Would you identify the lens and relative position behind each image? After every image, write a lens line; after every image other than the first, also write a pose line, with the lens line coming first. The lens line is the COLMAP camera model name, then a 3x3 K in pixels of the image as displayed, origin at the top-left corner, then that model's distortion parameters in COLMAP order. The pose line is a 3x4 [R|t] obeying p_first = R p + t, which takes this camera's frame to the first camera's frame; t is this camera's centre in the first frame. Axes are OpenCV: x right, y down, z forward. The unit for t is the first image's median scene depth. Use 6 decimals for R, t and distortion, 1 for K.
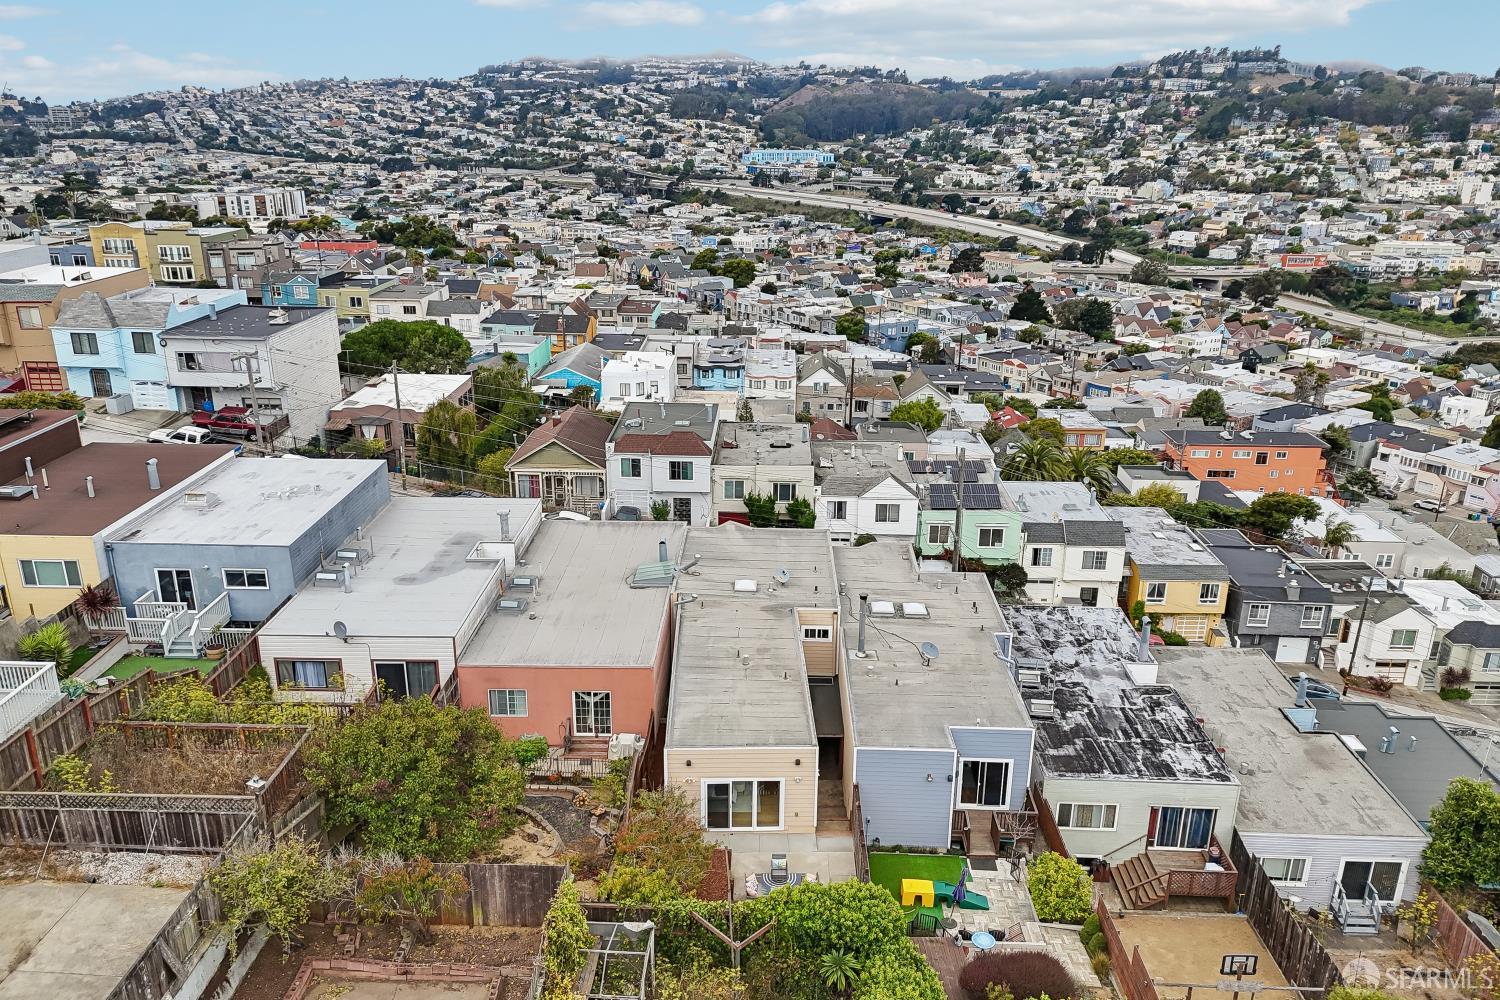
lens RADIAL K [[1101.3, 0, 750.9], [0, 1101.3, 505.1], [0, 0, 1]] dist [0.064561, -0.064779]
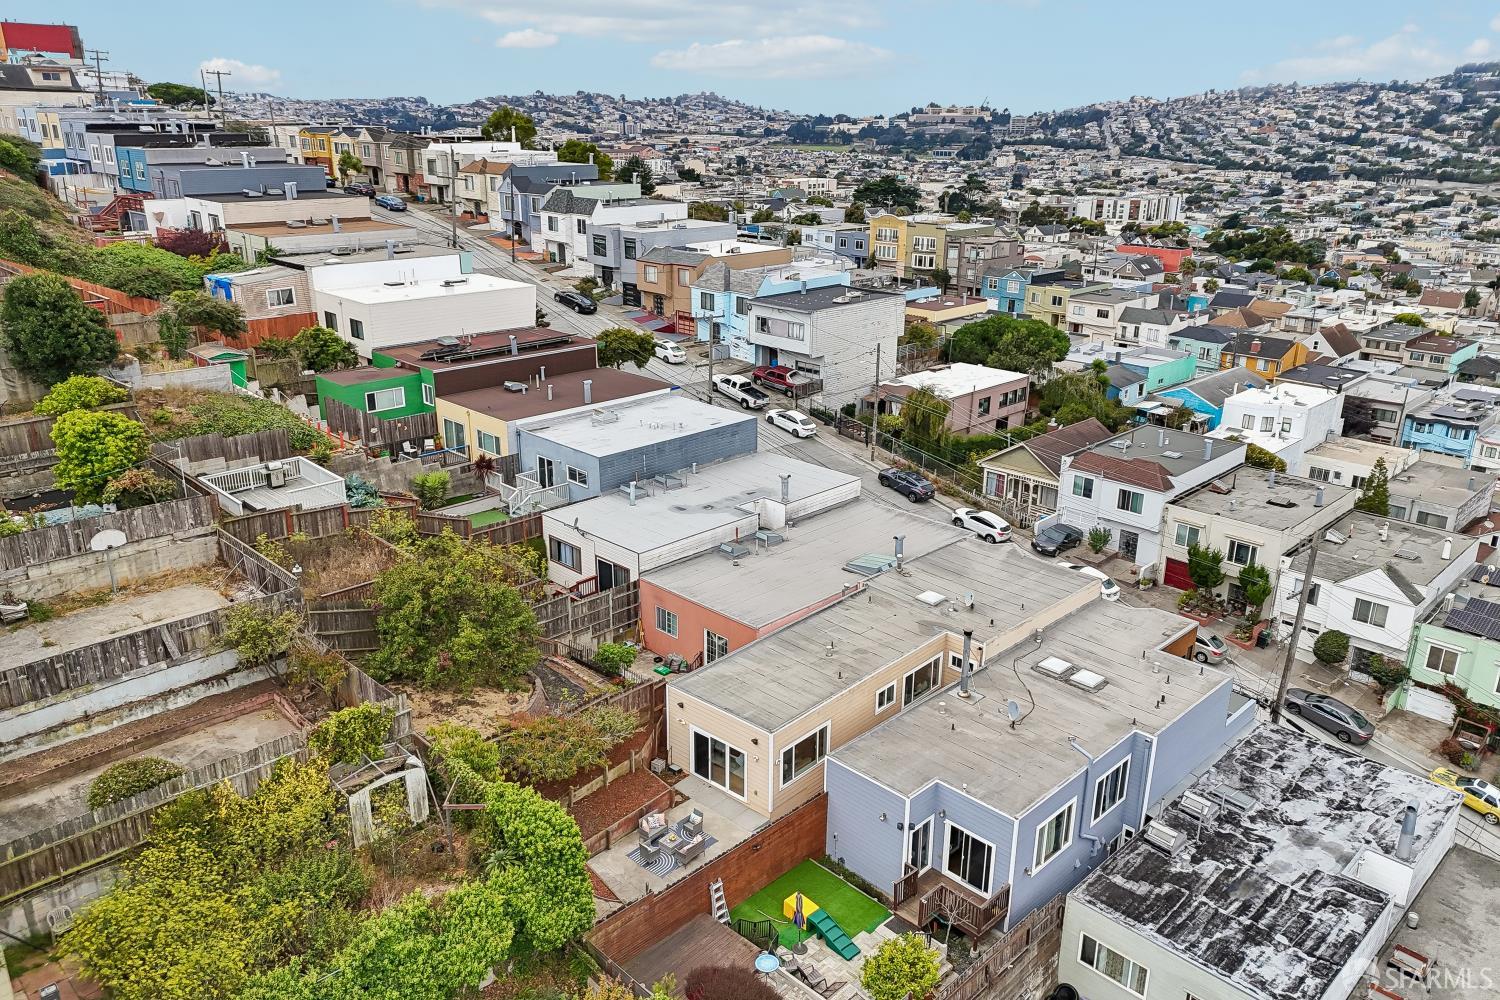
lens RADIAL K [[1101.3, 0, 749.7], [0, 1101.3, 502.0], [0, 0, 1]] dist [0.064561, -0.064779]
pose [[0.722348, 0.225582, -0.653702, 0.197333], [-0.231144, 0.969690, 0.079208, -0.019512], [0.651756, 0.093883, 0.752595, 0.058442]]
